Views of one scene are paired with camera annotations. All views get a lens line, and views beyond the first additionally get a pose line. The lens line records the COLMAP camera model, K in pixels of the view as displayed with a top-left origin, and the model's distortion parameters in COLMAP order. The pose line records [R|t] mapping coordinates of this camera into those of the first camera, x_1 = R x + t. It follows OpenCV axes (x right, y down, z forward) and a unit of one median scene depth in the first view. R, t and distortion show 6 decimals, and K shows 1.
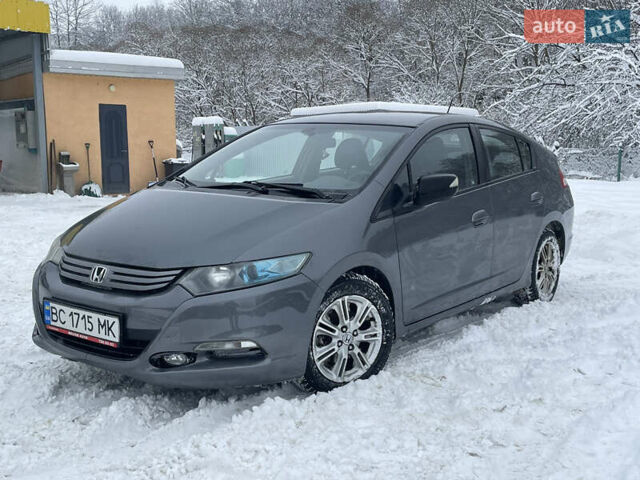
lens RADIAL K [[804.7, 0, 327.7], [0, 804.7, 231.5], [0, 0, 1]] dist [0.120999, -0.244097]
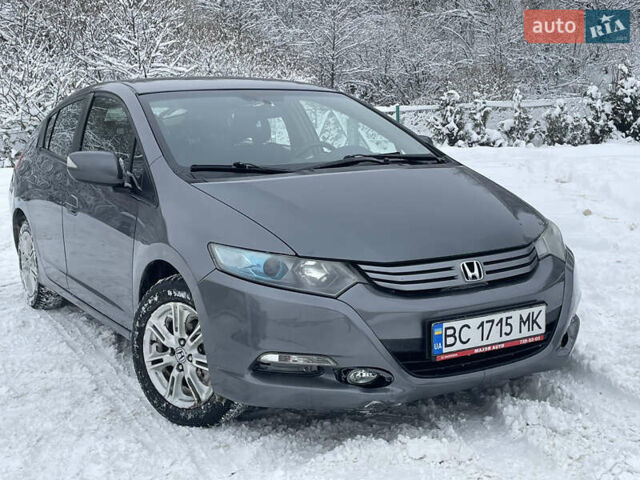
lens RADIAL K [[876.1, 0, 340.6], [0, 876.1, 226.9], [0, 0, 1]] dist [0.144404, -0.346979]
pose [[0.365540, -0.147932, 0.918965, -1.048400], [0.151397, 0.983592, 0.098113, -0.088443], [-0.918400, 0.103264, 0.381939, 0.730724]]
